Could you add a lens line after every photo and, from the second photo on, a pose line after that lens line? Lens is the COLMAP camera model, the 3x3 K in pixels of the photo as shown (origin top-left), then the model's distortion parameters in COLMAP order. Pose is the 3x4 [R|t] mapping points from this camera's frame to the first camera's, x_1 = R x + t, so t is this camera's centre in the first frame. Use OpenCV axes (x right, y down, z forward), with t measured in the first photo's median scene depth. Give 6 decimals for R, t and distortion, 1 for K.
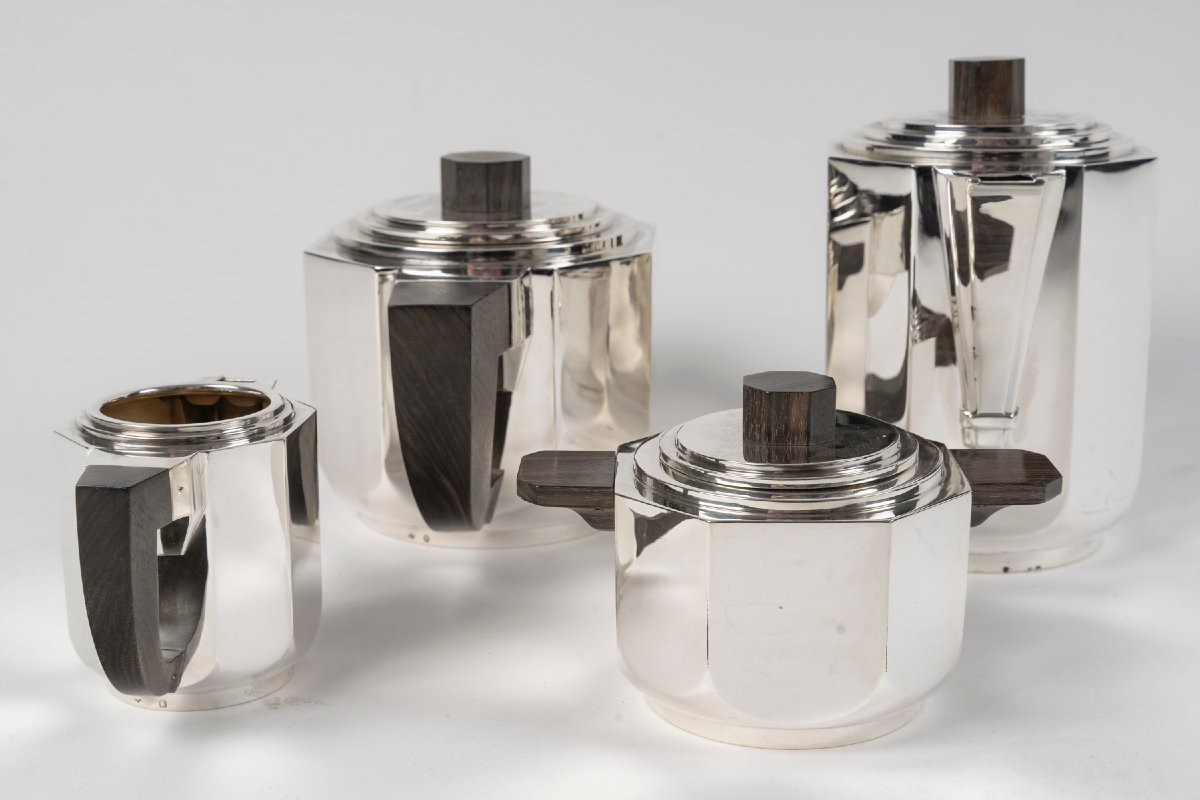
lens RADIAL K [[1829.5, 0, 575.1], [0, 1829.5, 401.4], [0, 0, 1]] dist [0.028181, -0.074638]
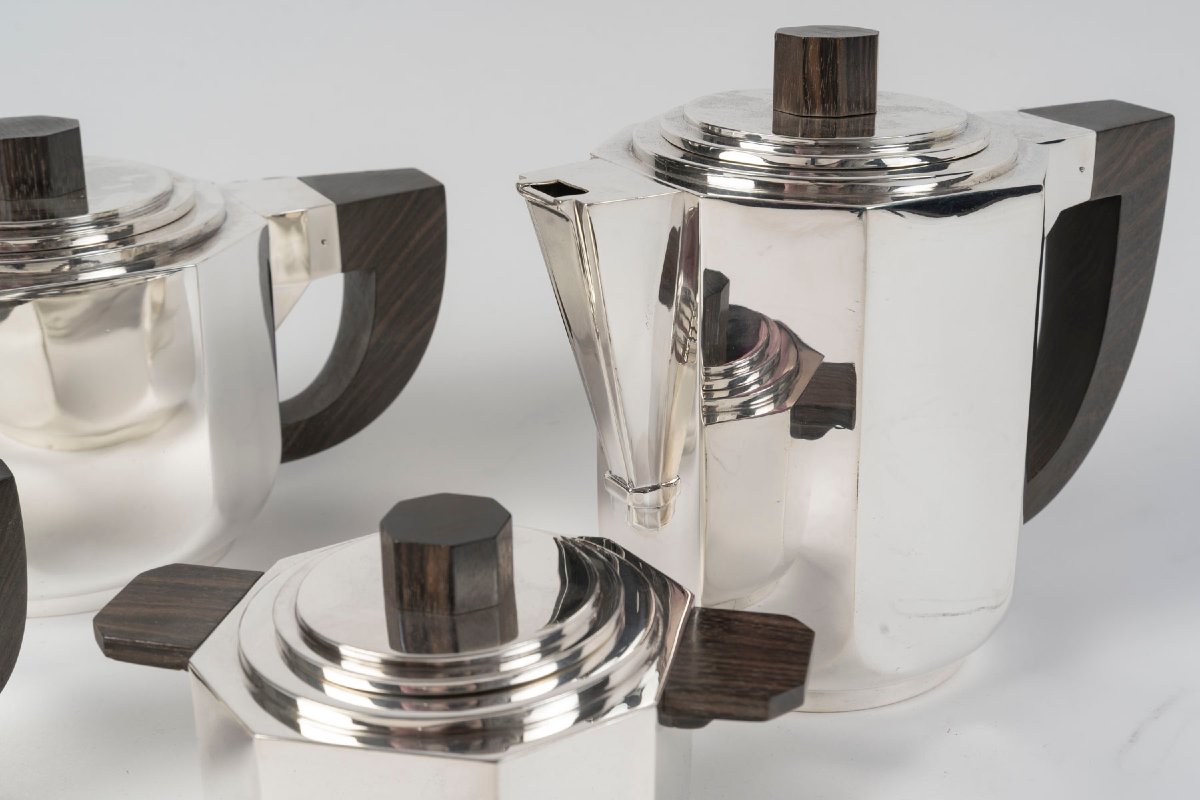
lens RADIAL K [[1694.1, 0, 600.0], [0, 1694.1, 400.0], [0, 0, 1]] dist [0.005112, 0.009895]
pose [[0.984252, 0.064067, -0.164753, 0.282864], [-0.050806, 0.995213, 0.083480, -0.117575], [0.169313, -0.073795, 0.982796, 0.337610]]
